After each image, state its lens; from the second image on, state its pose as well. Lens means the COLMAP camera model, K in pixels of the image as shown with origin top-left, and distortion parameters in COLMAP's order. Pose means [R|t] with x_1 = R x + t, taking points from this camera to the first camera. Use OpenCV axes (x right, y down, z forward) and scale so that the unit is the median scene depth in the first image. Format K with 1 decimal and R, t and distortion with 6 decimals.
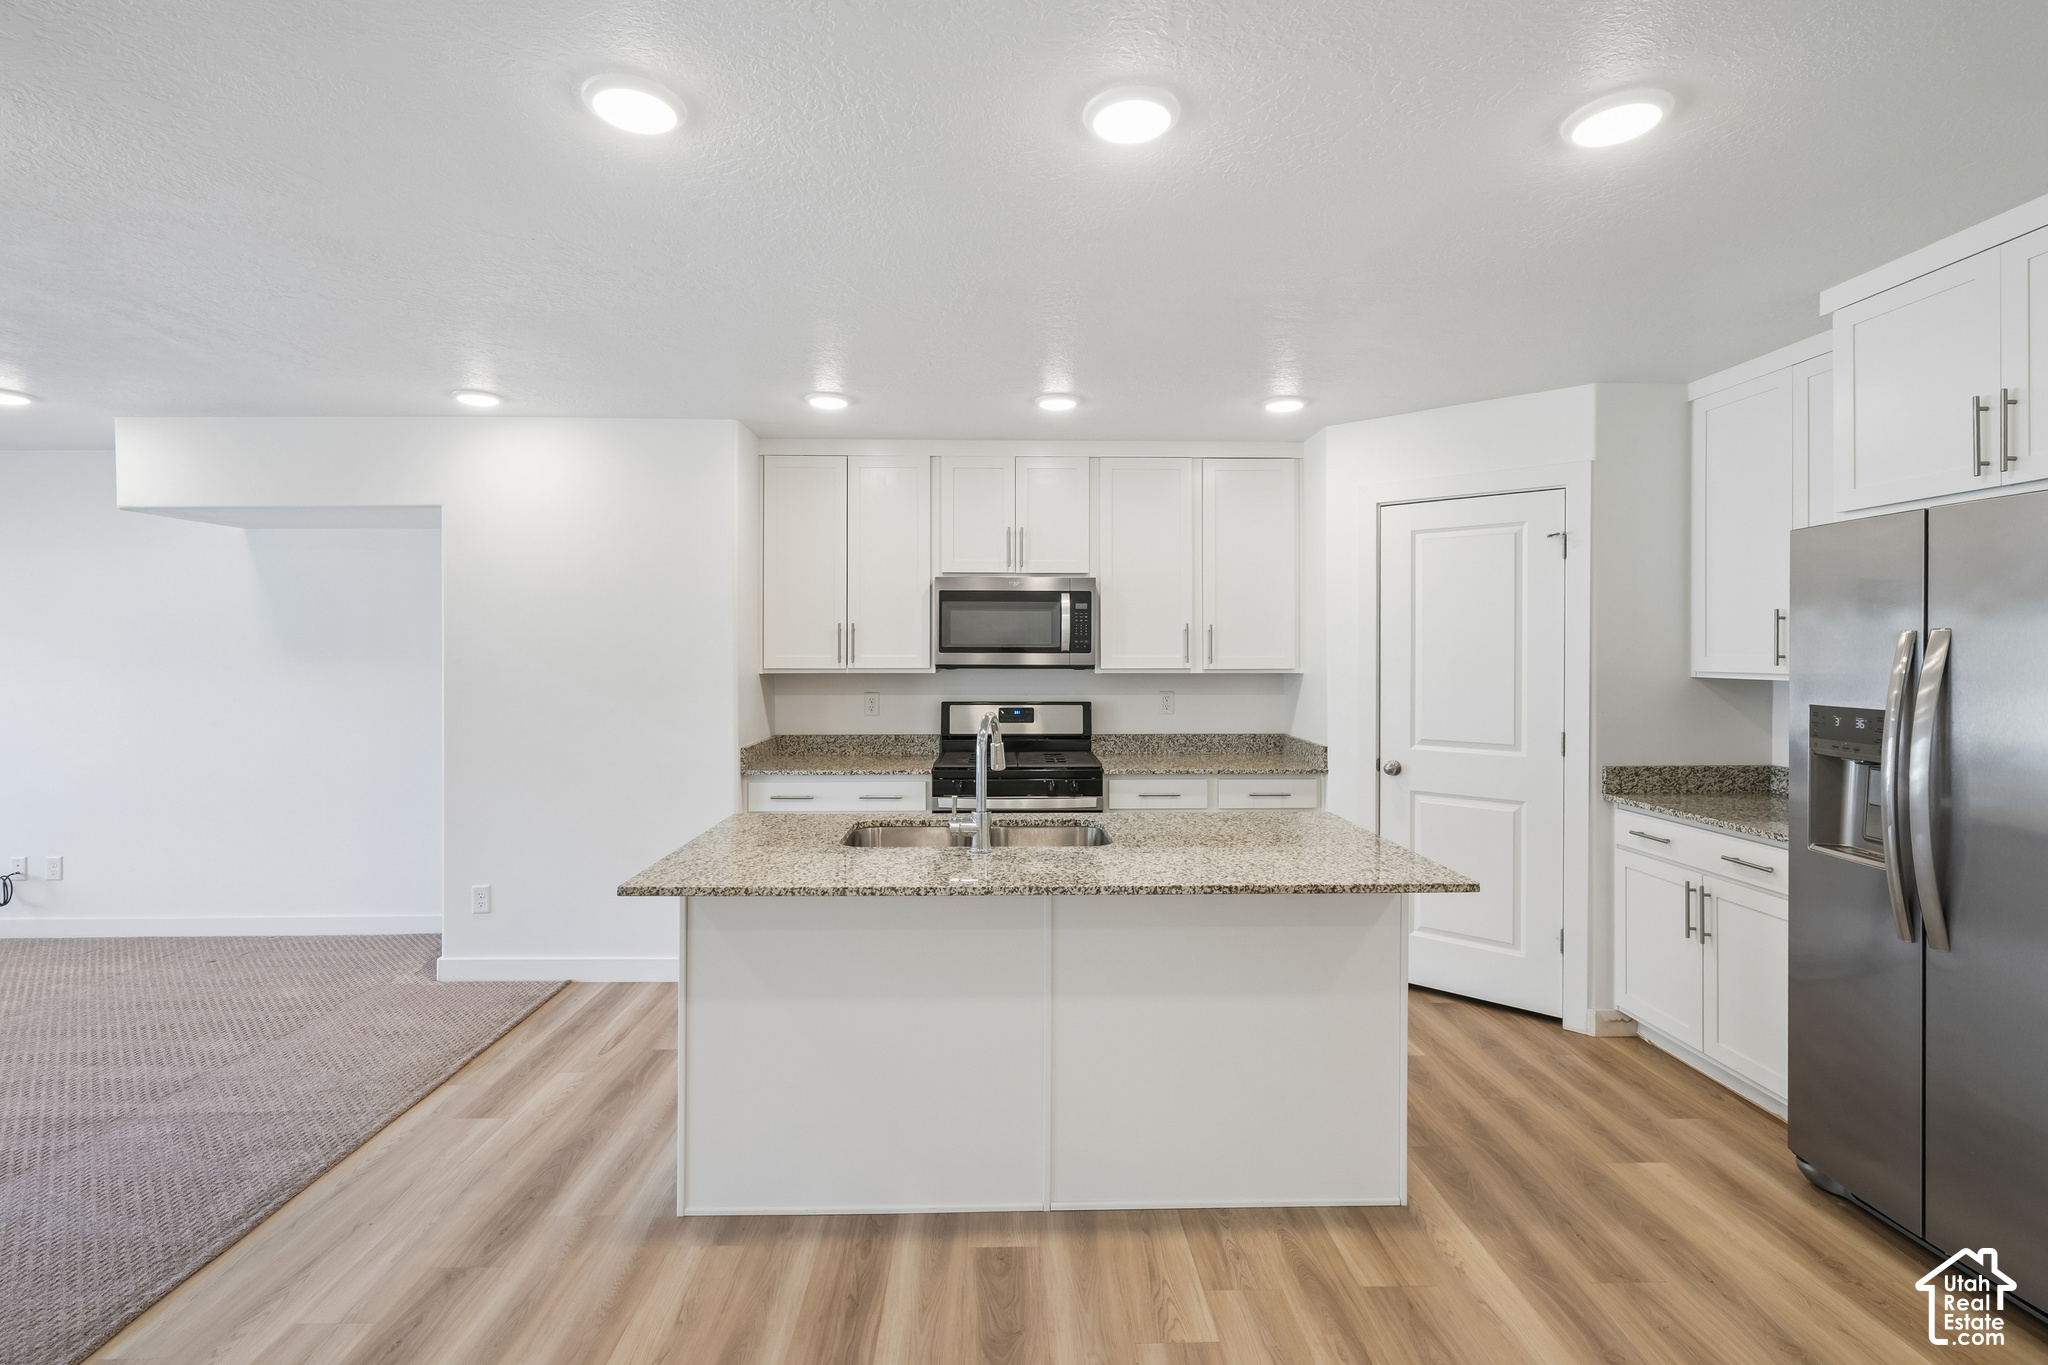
lens RADIAL K [[962.5, 0, 1012.3], [0, 962.5, 660.2], [0, 0, 1]] dist [-0.000711, 0.000512]
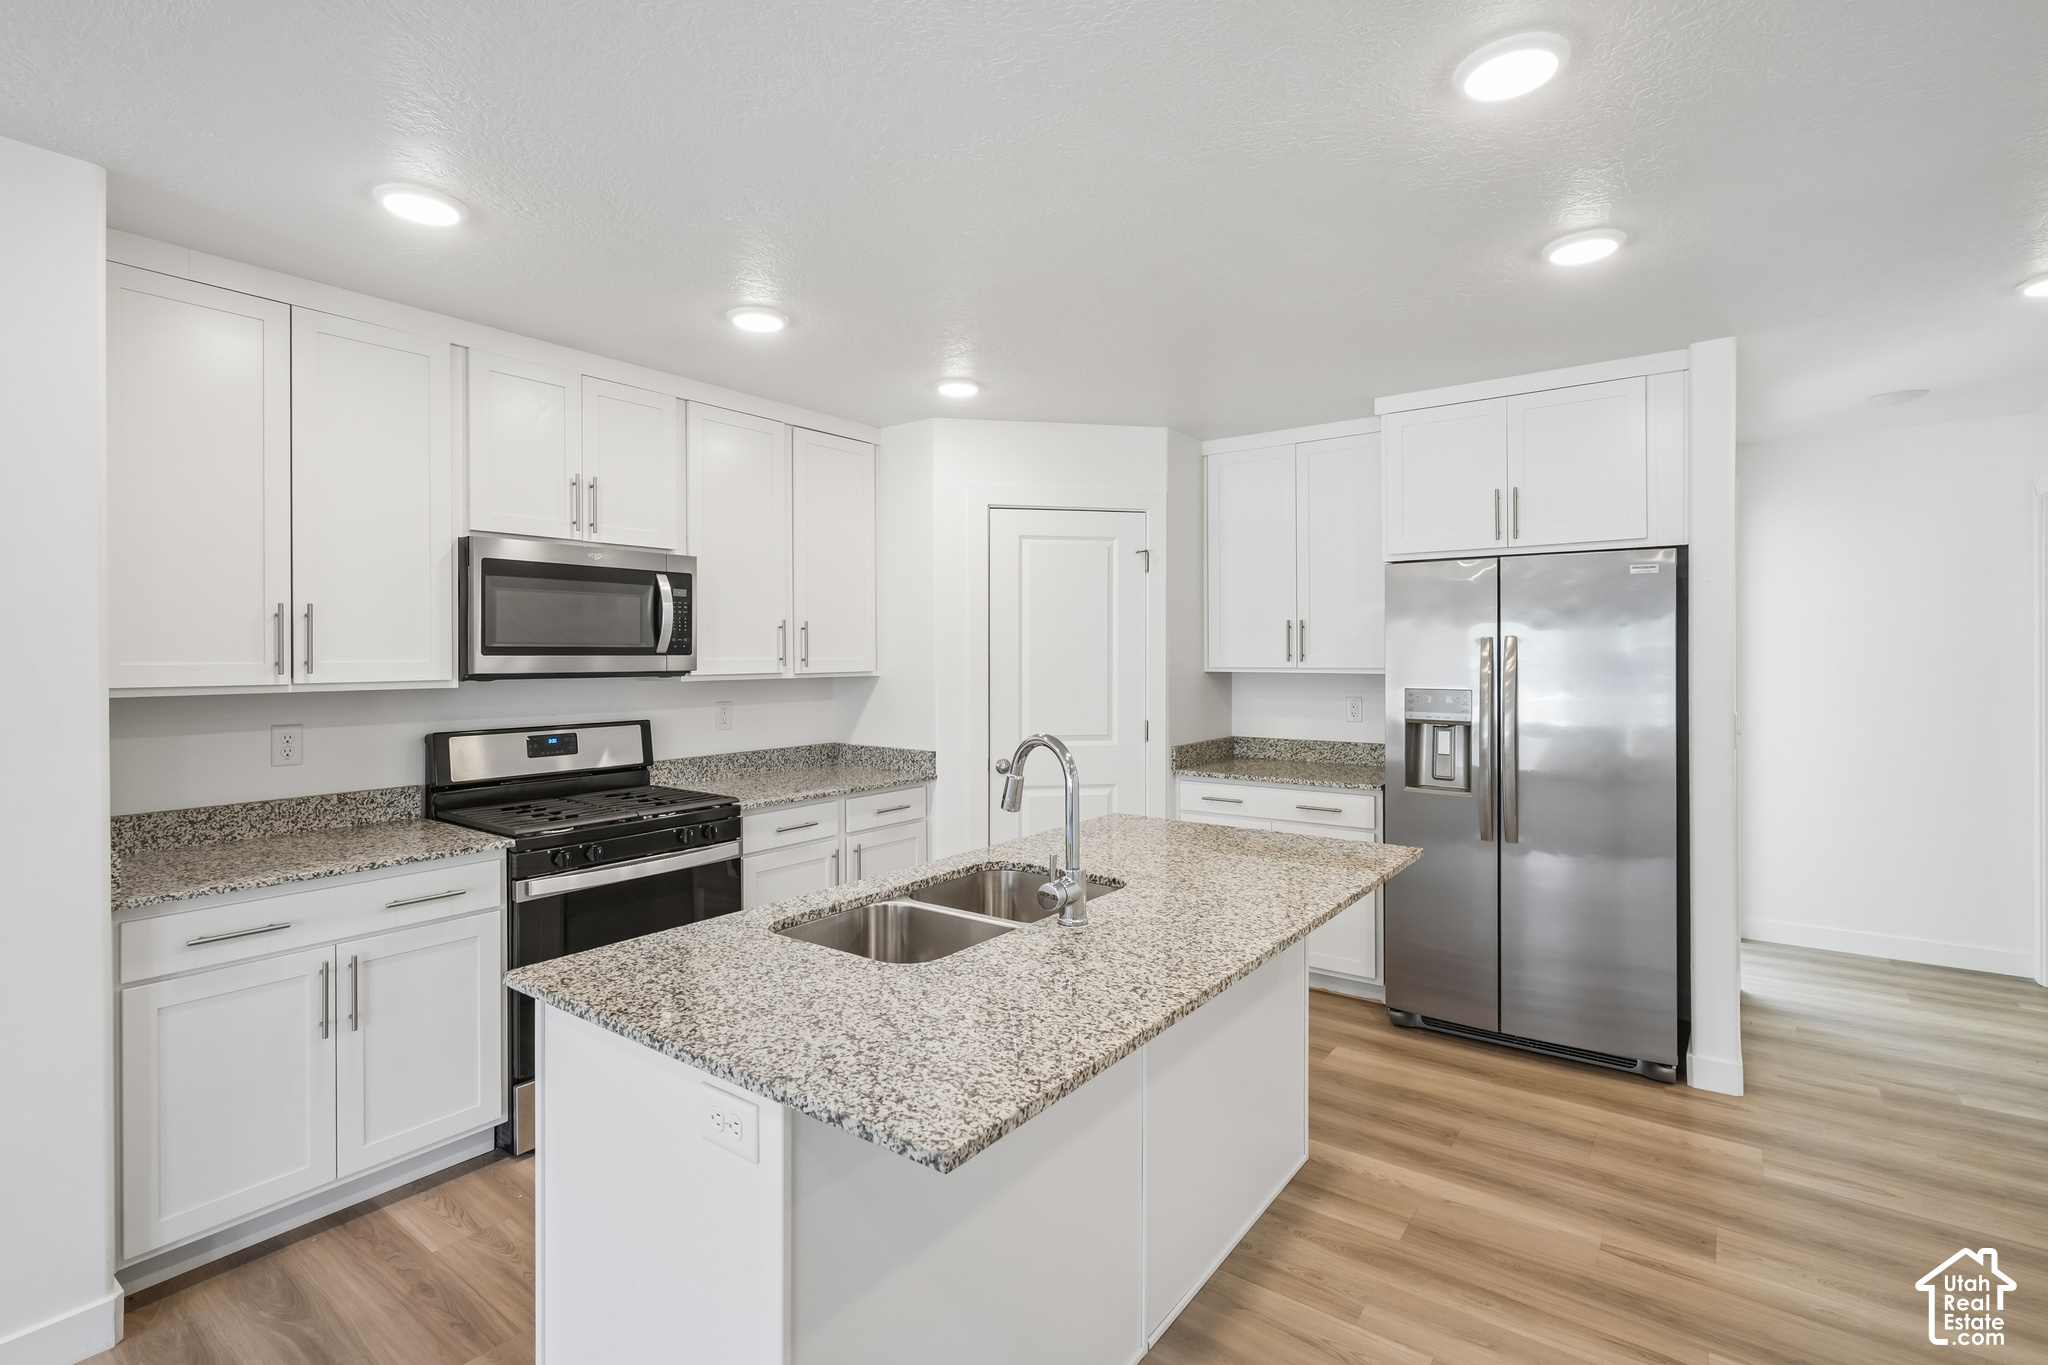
lens RADIAL K [[962.5, 0, 1012.3], [0, 962.5, 660.2], [0, 0, 1]] dist [-0.000711, 0.000512]
pose [[0.611400, -0.007402, 0.791287, -0.369416], [0.010359, 0.999945, 0.001350, -0.001677], [-0.791254, 0.007372, 0.611444, 0.335793]]
